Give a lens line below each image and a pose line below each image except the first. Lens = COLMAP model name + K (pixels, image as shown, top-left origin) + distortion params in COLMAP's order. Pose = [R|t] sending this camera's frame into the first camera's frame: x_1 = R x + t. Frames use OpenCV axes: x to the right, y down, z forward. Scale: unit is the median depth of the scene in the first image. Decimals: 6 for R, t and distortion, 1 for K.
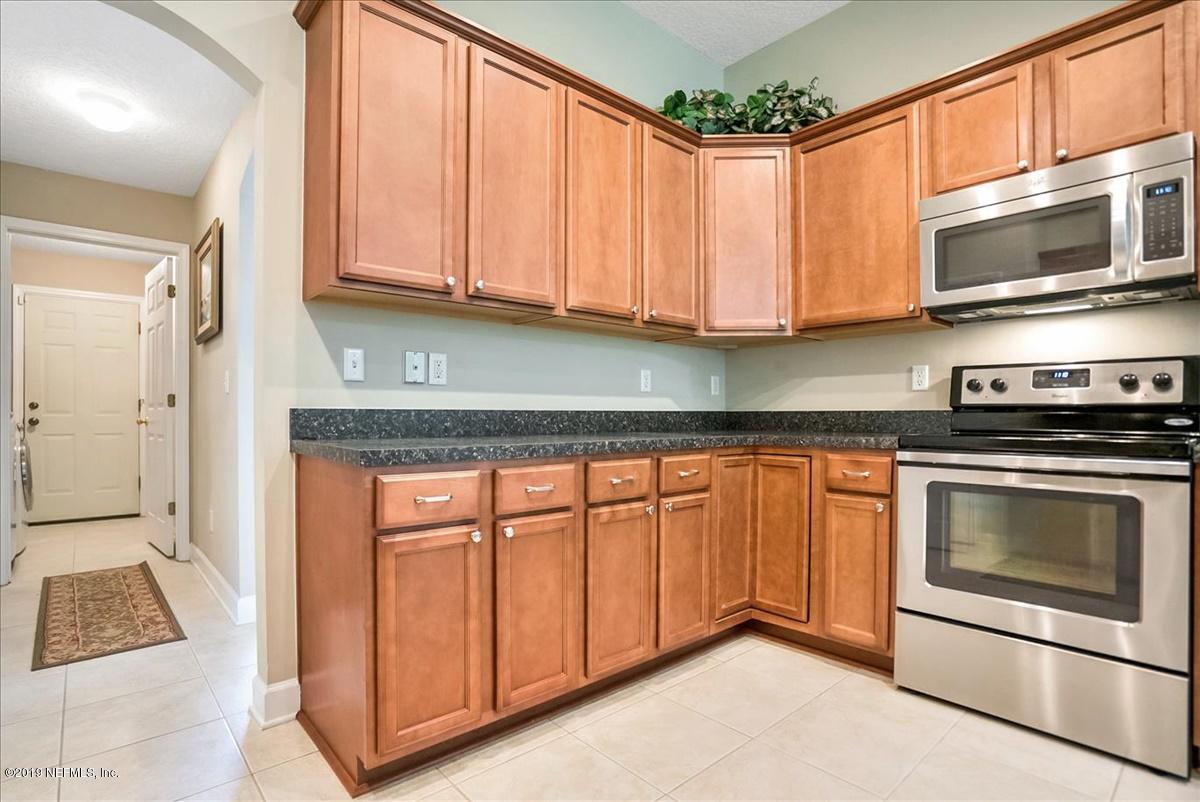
lens RADIAL K [[587.1, 0, 605.9], [0, 587.1, 413.4], [0, 0, 1]] dist [-0.052412, 0.015101]
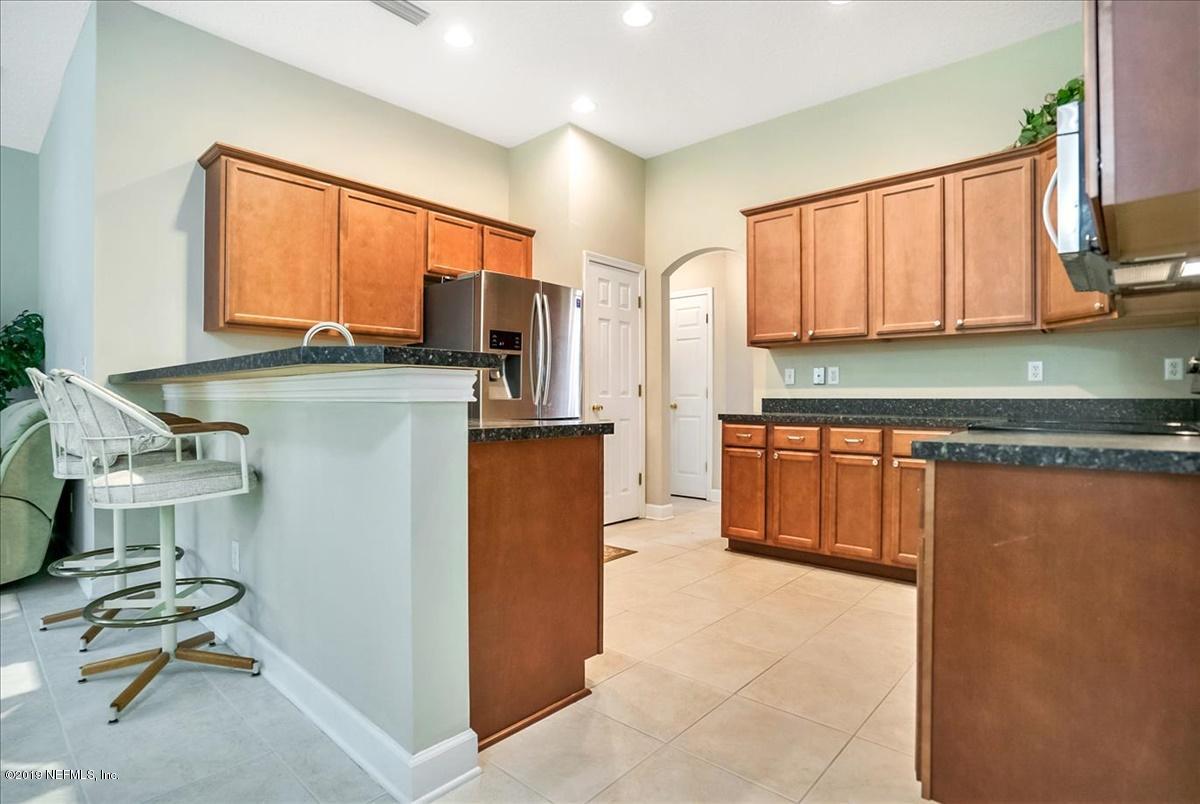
lens RADIAL K [[587.1, 0, 595.9], [0, 587.1, 401.2], [0, 0, 1]] dist [-0.052412, 0.015101]
pose [[0.122581, 0.002155, -0.992456, 1.419734], [-0.000875, 0.999997, 0.002063, -0.000834], [0.992458, 0.000616, 0.122583, 0.064067]]
